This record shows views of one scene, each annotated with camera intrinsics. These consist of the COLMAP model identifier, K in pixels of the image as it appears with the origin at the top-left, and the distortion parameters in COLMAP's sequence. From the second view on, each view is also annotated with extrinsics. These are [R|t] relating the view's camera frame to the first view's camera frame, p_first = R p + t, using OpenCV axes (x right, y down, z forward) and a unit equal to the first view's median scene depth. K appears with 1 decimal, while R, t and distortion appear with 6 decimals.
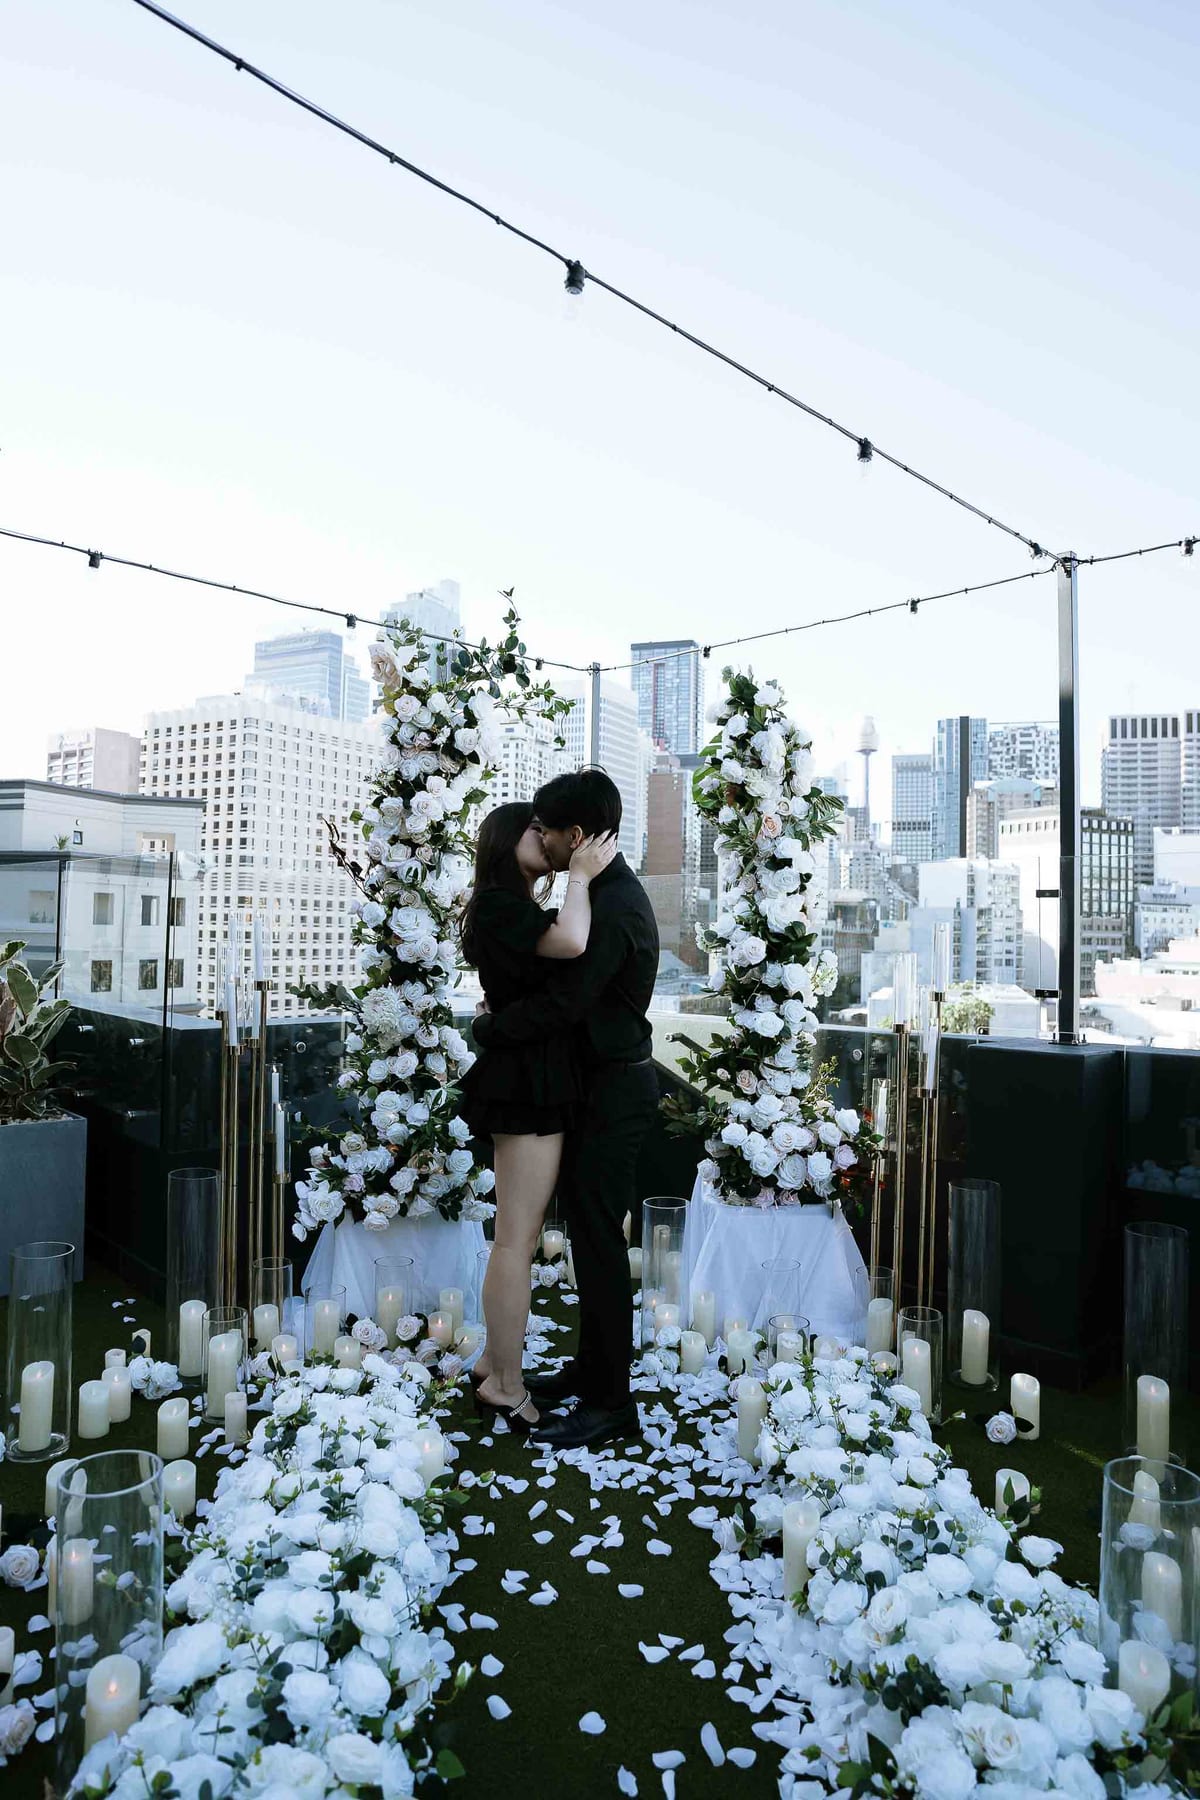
lens RADIAL K [[1123.3, 0, 596.7], [0, 1123.3, 897.5], [0, 0, 1]] dist [-0.108072, 0.064308]
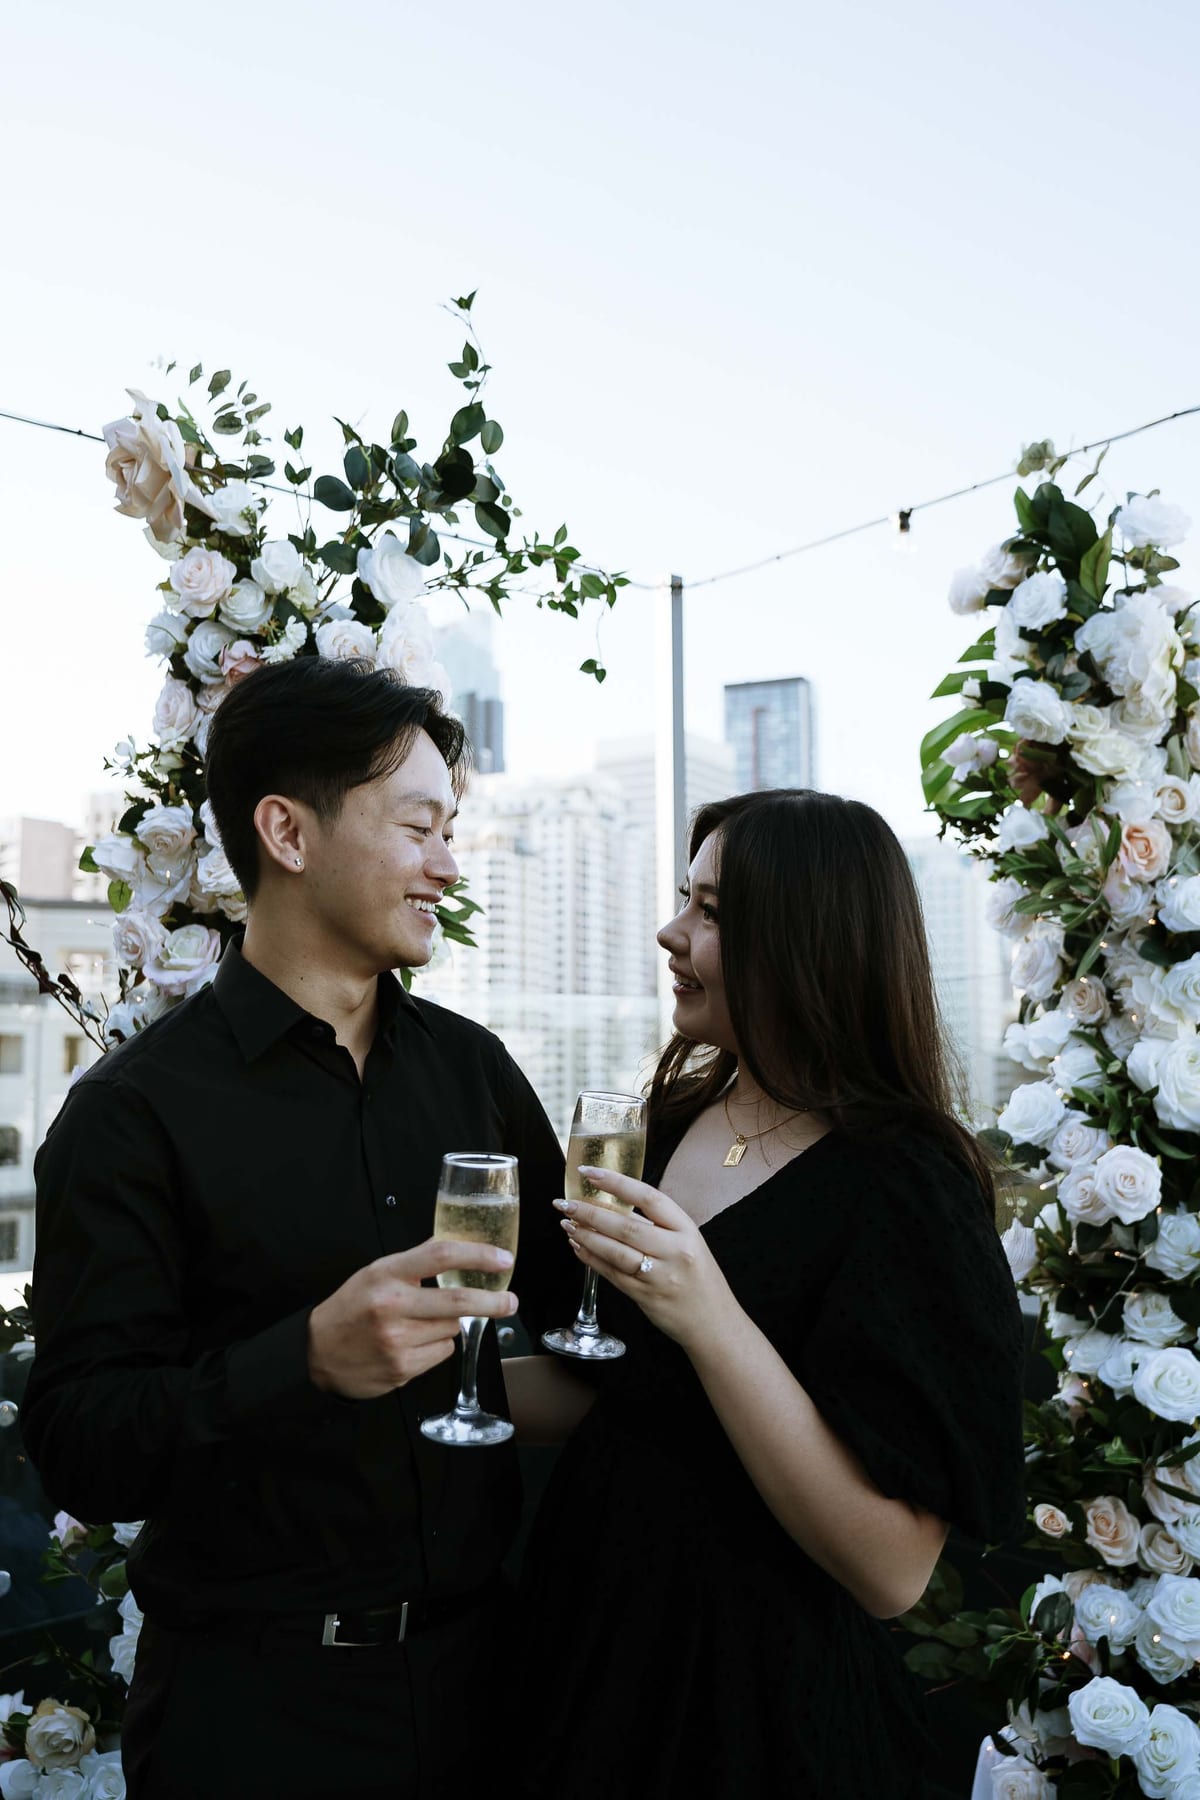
lens RADIAL K [[1488.1, 0, 586.3], [0, 1488.1, 915.7], [0, 0, 1]] dist [-0.054837, 0.065747]
pose [[0.997444, -0.030184, -0.064760, -0.003220], [0.025506, 0.997086, -0.071896, -0.009814], [0.066741, 0.070061, 0.995308, 0.481697]]
